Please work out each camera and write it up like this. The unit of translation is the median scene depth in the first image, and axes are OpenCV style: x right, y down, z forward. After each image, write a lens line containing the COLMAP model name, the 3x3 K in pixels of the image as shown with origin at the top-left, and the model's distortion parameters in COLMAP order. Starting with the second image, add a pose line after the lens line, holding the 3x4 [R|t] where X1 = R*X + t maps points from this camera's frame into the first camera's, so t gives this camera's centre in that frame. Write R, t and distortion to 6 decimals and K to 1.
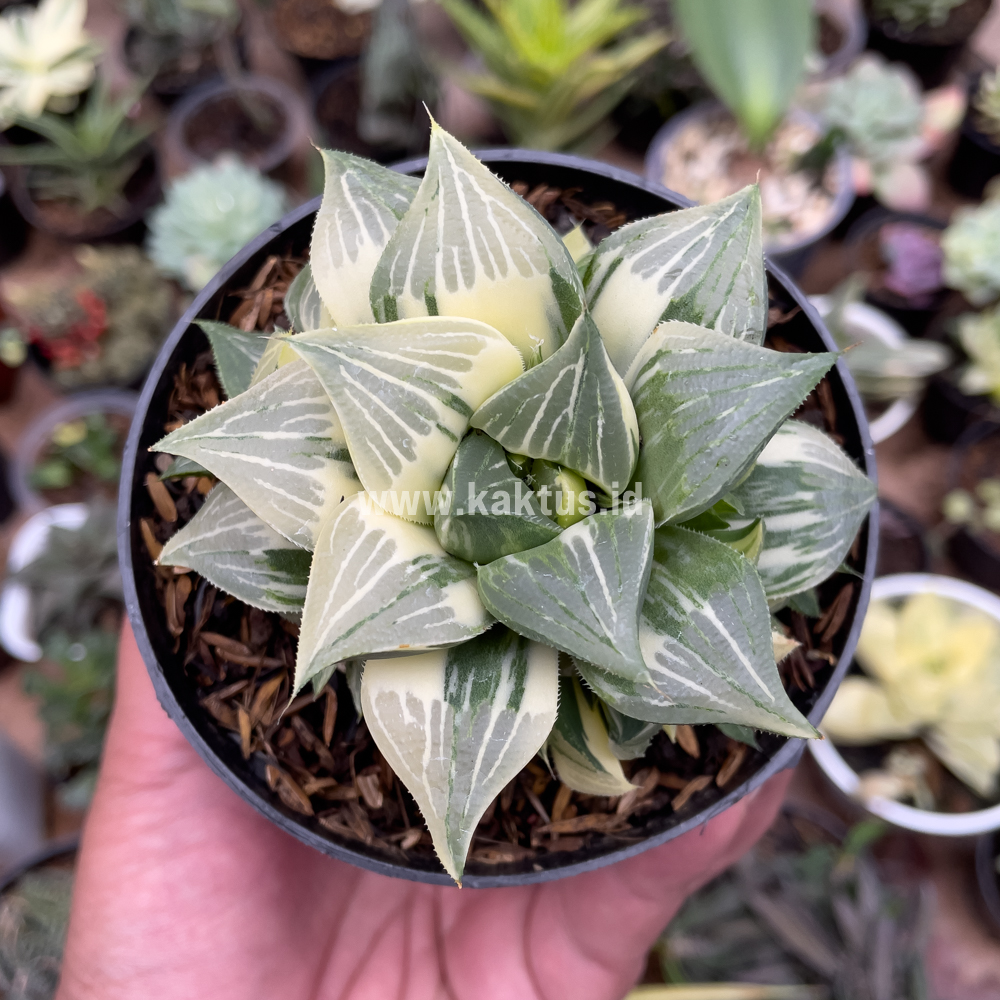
lens RADIAL K [[1072.2, 0, 524.6], [0, 1072.2, 498.1], [0, 0, 1]] dist [0.125580, -0.003843]
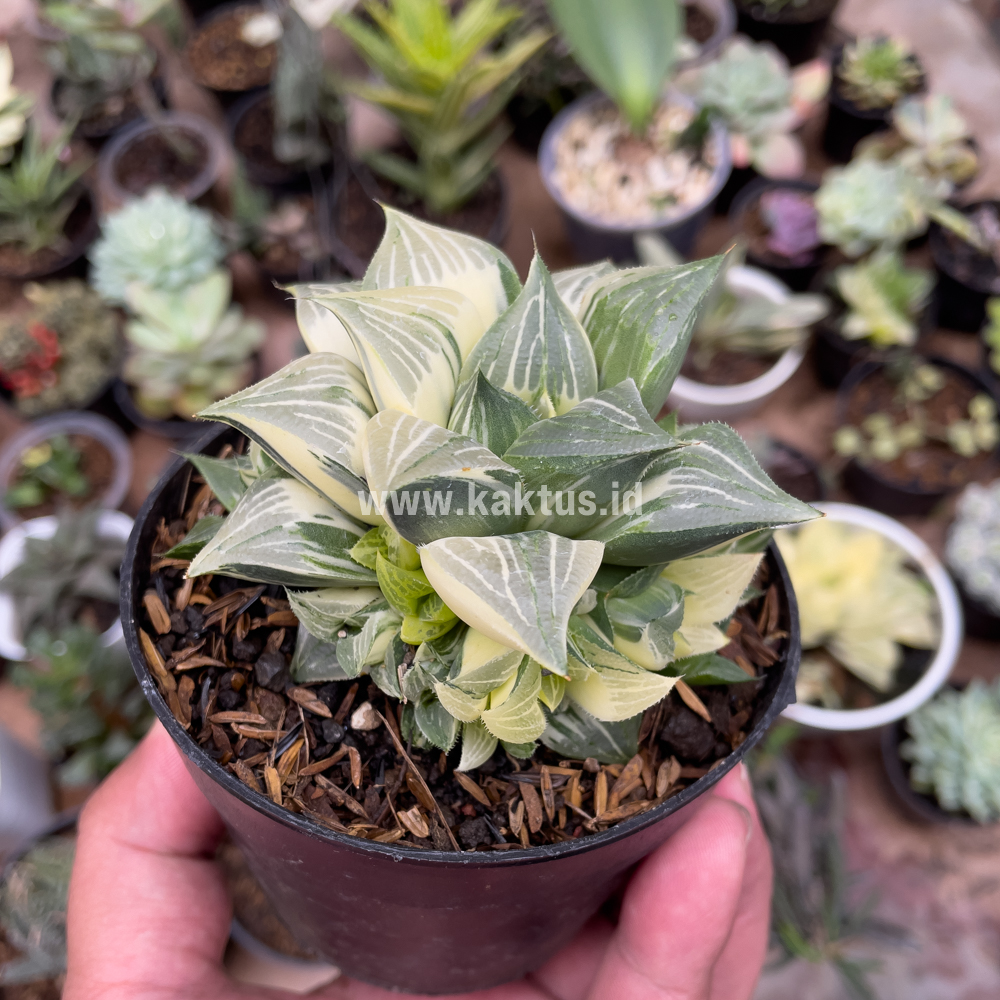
lens RADIAL K [[976.1, 0, 500.9], [0, 976.1, 590.9], [0, 0, 1]] dist [0.088707, 0.004685]
pose [[0.957266, -0.154218, 0.244661, -0.328293], [0.258376, 0.836114, -0.483896, 0.708503], [-0.129939, 0.526432, 0.840229, 0.196921]]
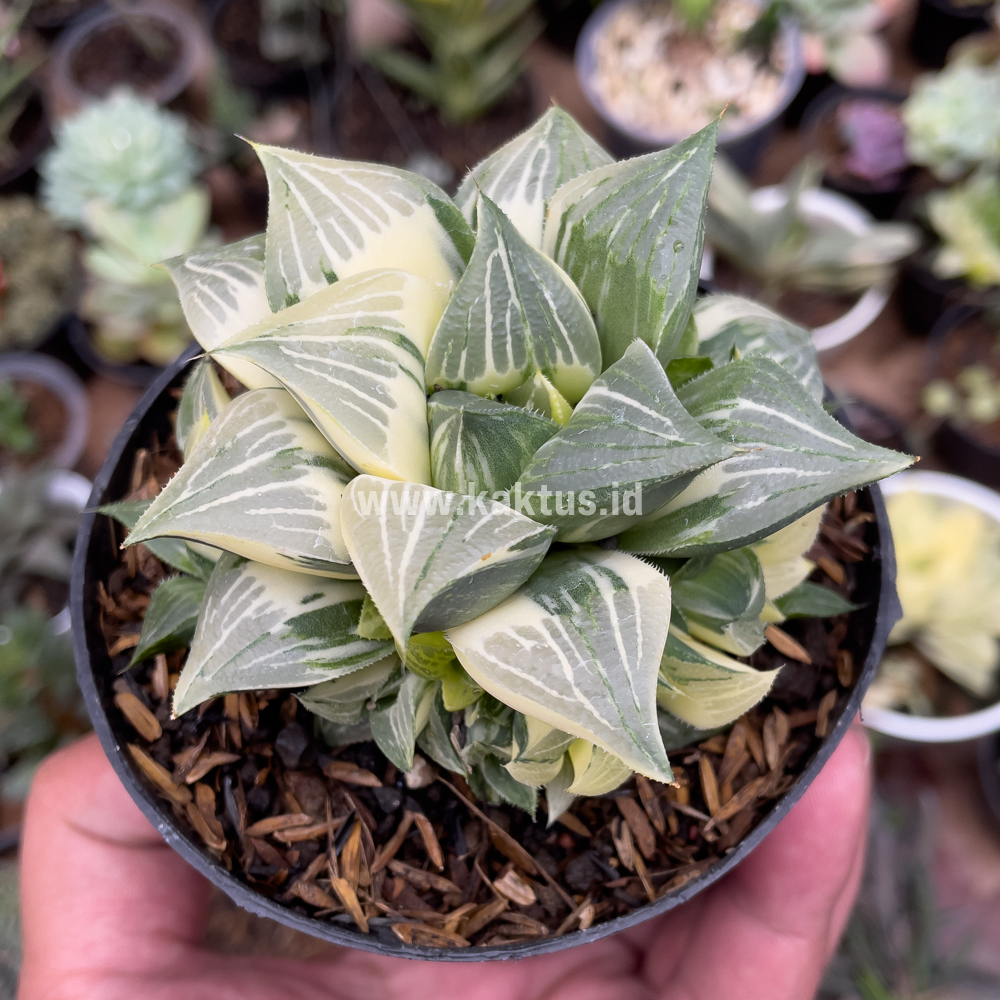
lens RADIAL K [[1146.4, 0, 522.8], [0, 1146.4, 546.5], [0, 0, 1]] dist [0.112274, -0.038093]
pose [[0.867318, -0.454062, 0.203931, -0.261935], [0.494856, 0.830727, -0.254970, 0.369370], [-0.053638, 0.322057, 0.945200, 0.089775]]
